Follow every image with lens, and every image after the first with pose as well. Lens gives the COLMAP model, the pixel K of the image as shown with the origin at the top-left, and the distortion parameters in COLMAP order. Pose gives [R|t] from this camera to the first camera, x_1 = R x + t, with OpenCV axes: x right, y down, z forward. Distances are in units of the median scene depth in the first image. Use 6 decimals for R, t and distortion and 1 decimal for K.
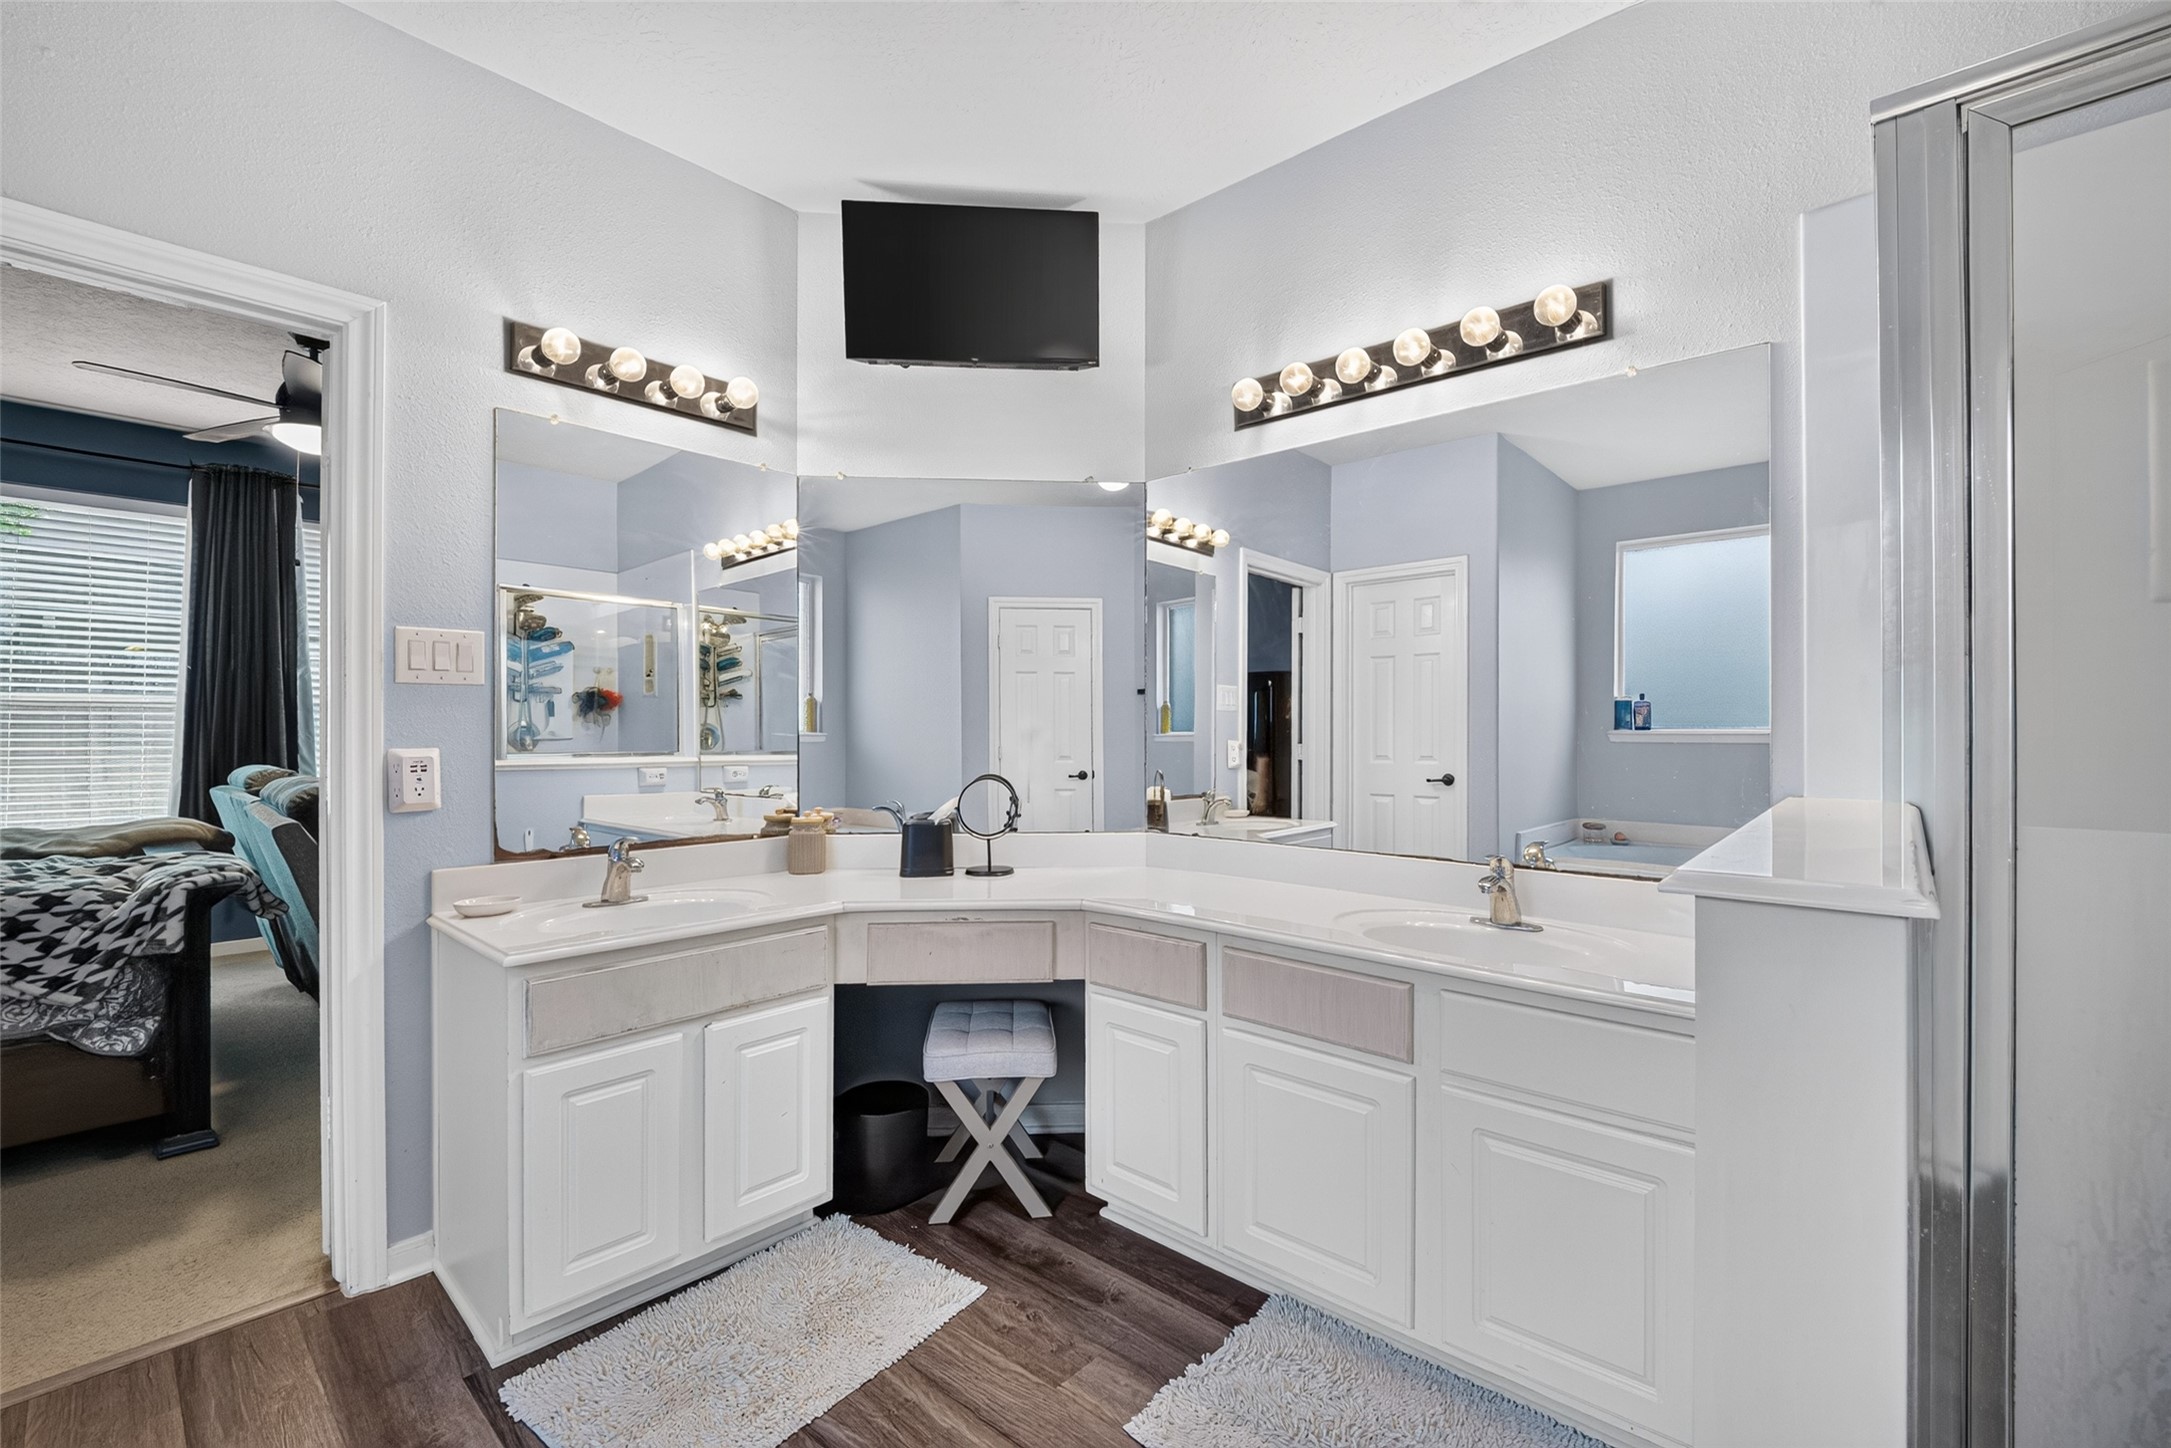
lens RADIAL K [[919.0, 0, 1085.5], [0, 919.0, 724.0], [0, 0, 1]] dist [-0.014489, -0.000596]
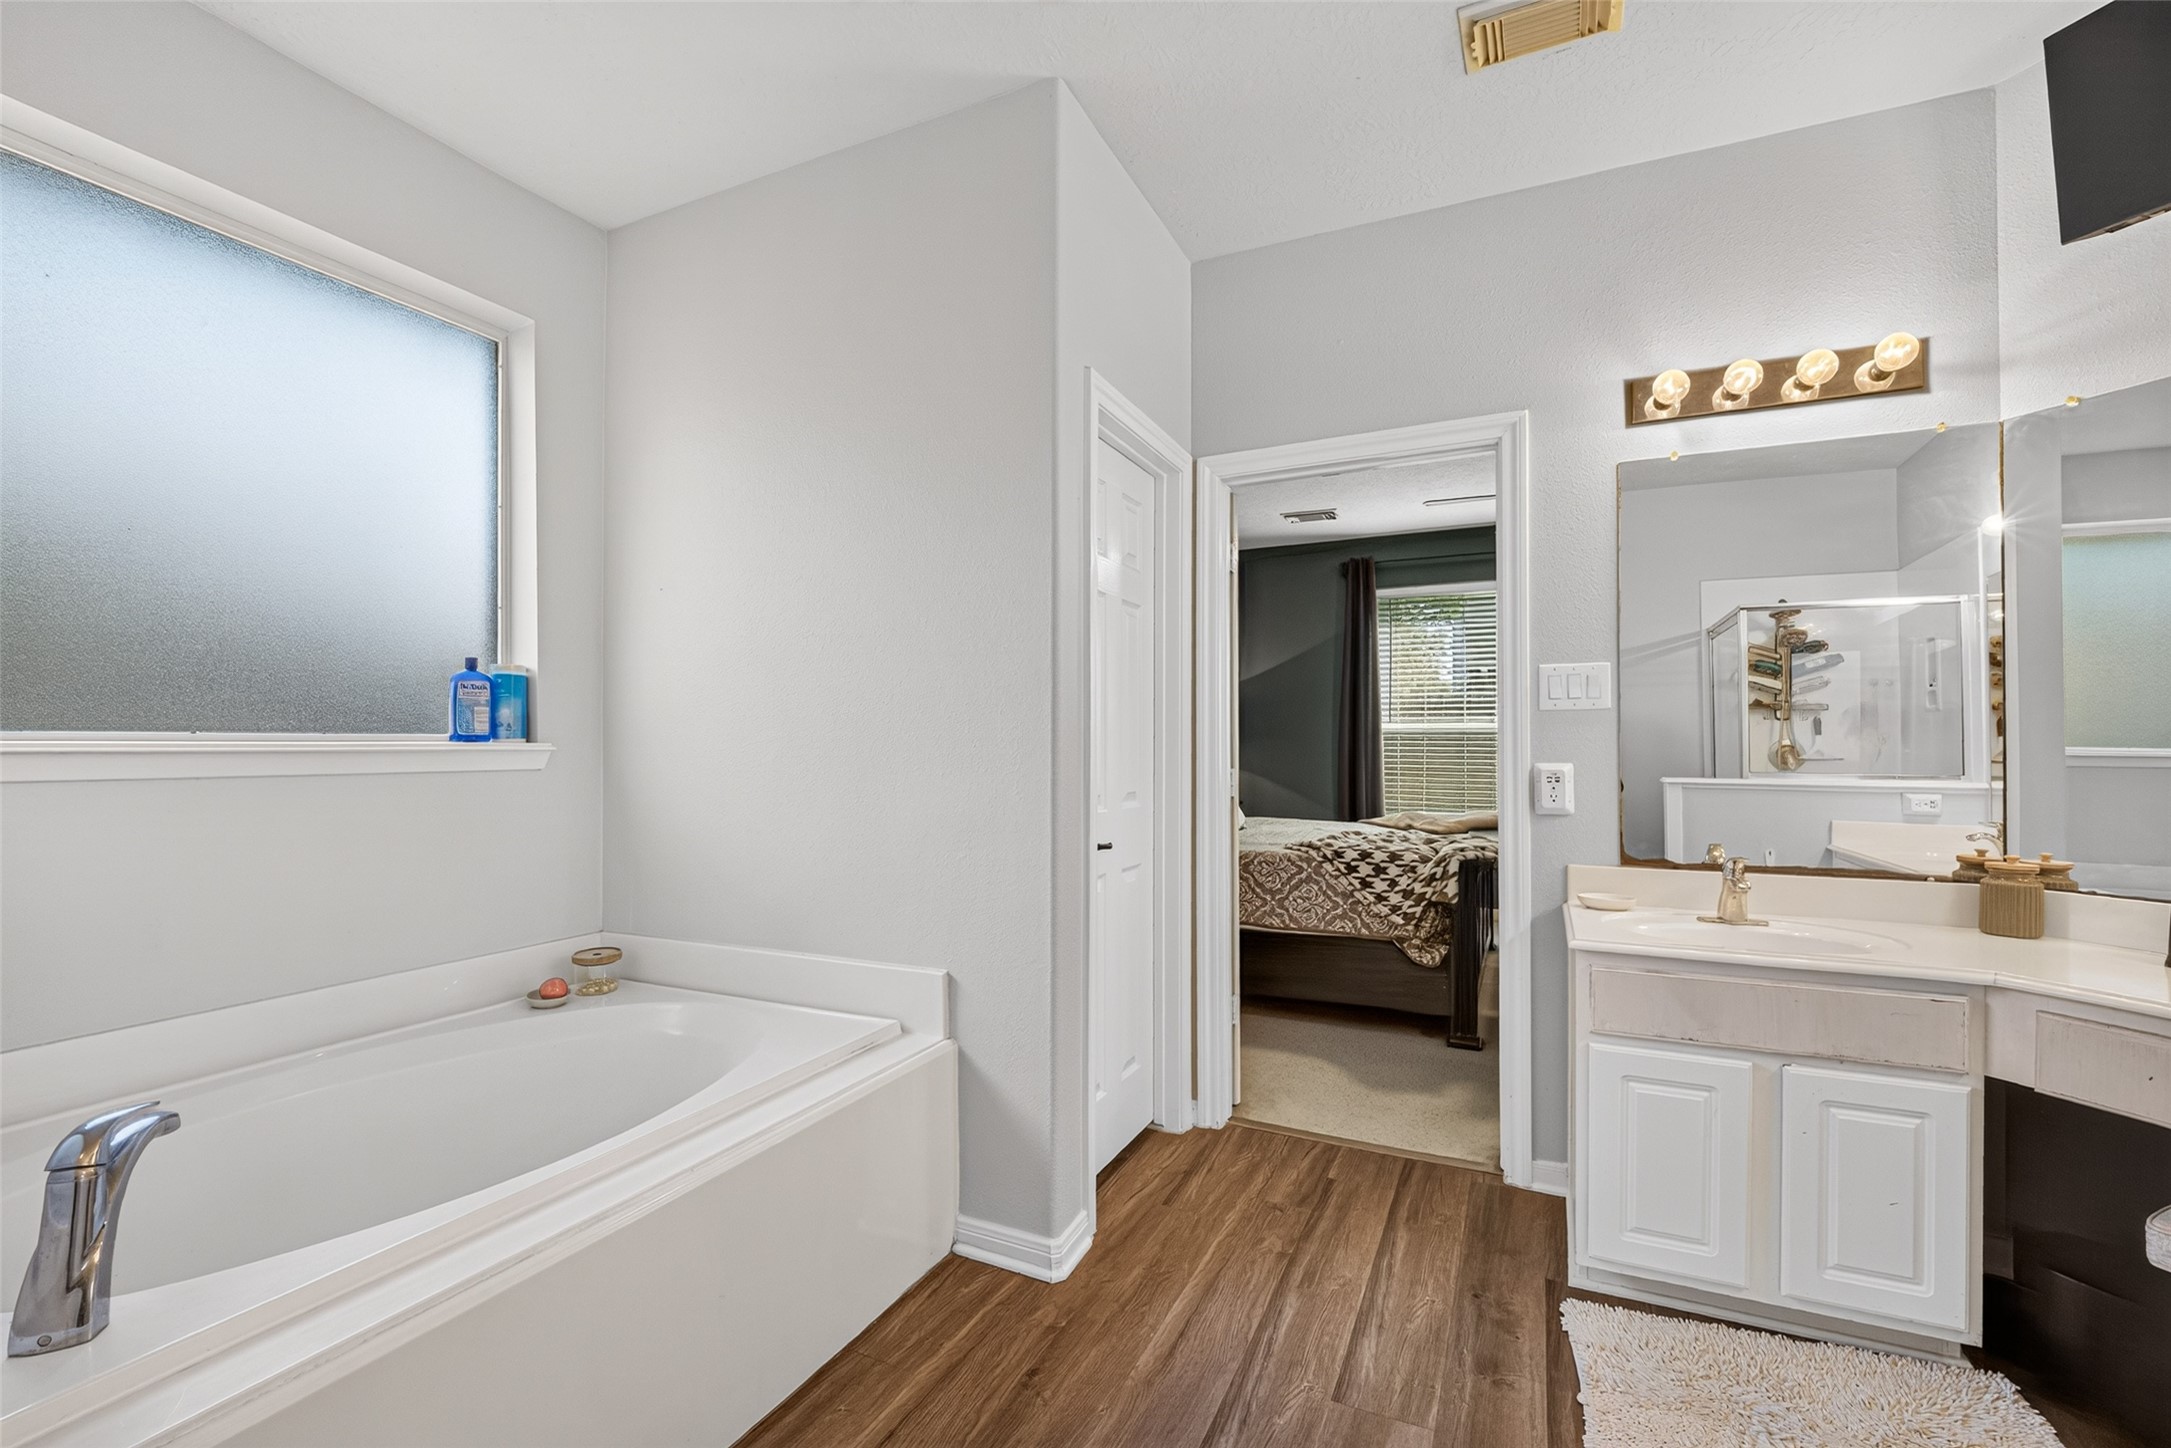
lens RADIAL K [[911.0, 0, 1095.2], [0, 911.0, 746.0], [0, 0, 1]] dist [-0.012385, -0.000471]
pose [[0.278001, 0.000329, -0.960581, 0.226262], [0.002341, 0.999997, 0.001020, 0.001055], [0.960578, -0.002532, 0.278000, 0.057518]]
